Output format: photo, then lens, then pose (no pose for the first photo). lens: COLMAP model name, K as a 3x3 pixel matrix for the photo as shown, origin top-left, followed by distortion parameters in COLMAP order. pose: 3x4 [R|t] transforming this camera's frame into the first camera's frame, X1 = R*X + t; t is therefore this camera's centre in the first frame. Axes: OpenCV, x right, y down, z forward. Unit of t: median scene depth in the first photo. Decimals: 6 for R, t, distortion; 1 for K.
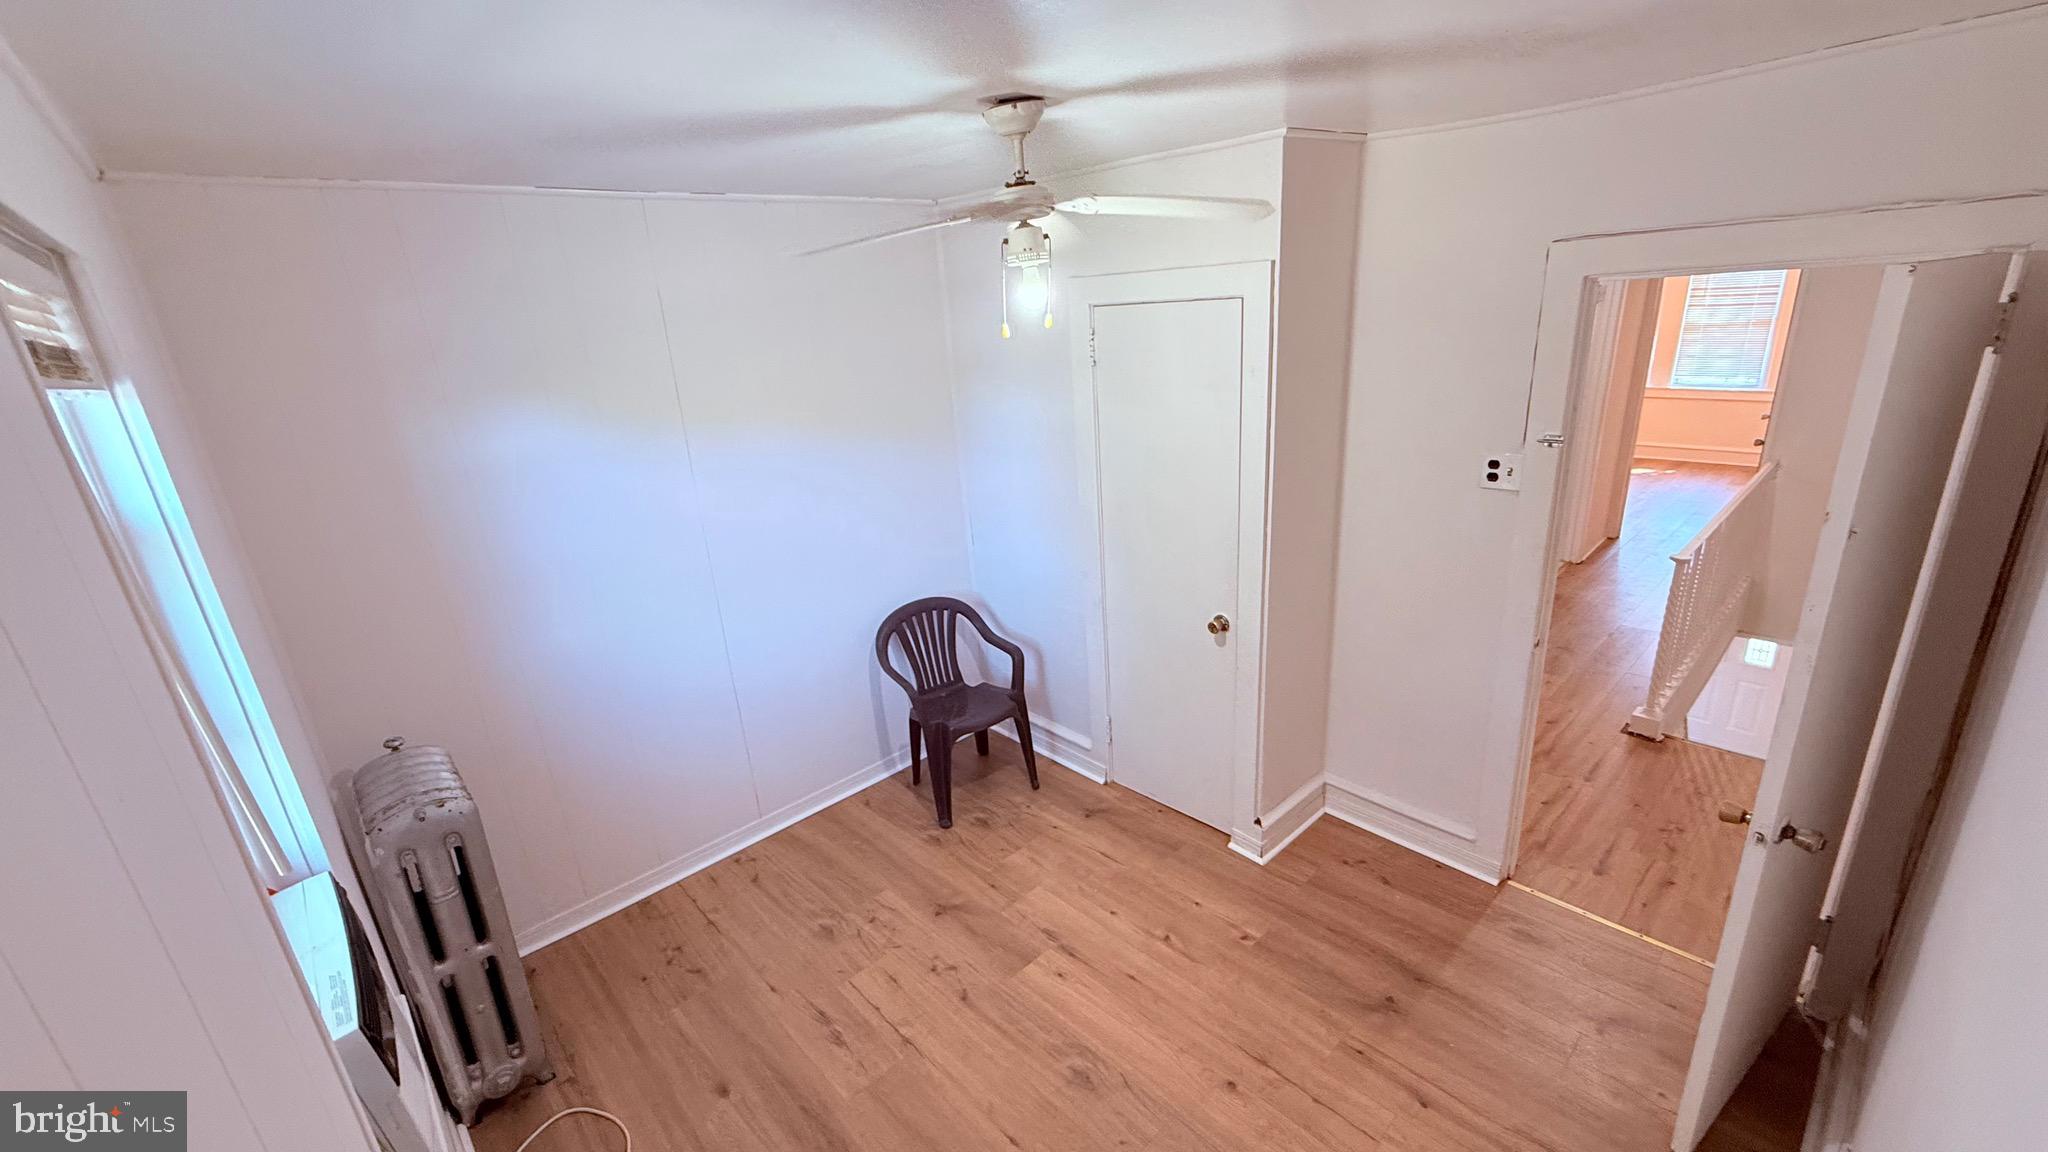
lens RADIAL K [[816.3, 0, 1018.3], [0, 816.3, 577.6], [0, 0, 1]] dist [-0.000297, 0.000043]
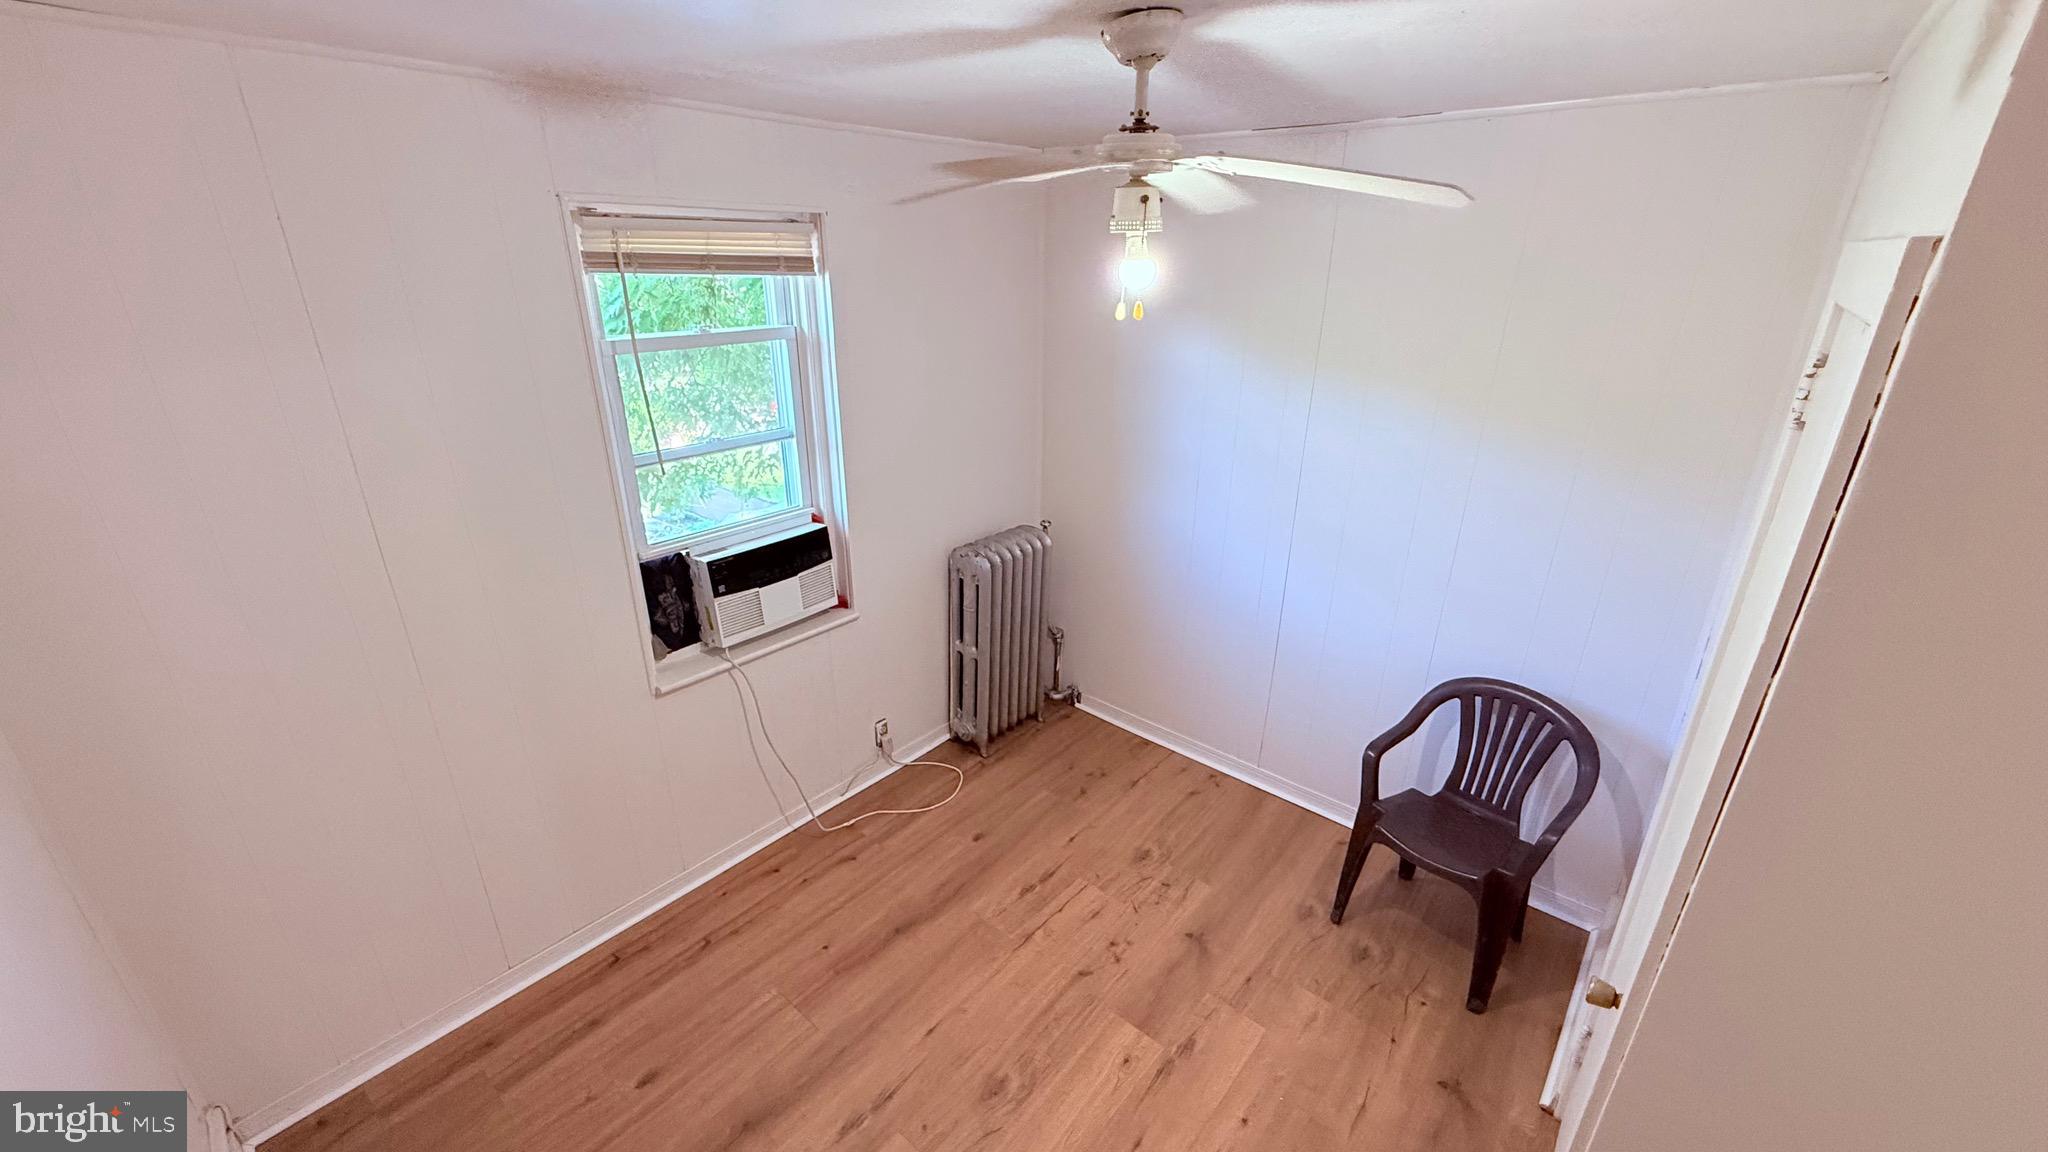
lens RADIAL K [[816.3, 0, 1018.3], [0, 816.3, 577.6], [0, 0, 1]] dist [-0.000297, 0.000043]
pose [[0.104586, 0.432779, -0.895413, 0.617696], [-0.328784, 0.864772, 0.379566, -0.260499], [0.938596, 0.254700, 0.232733, 0.579215]]
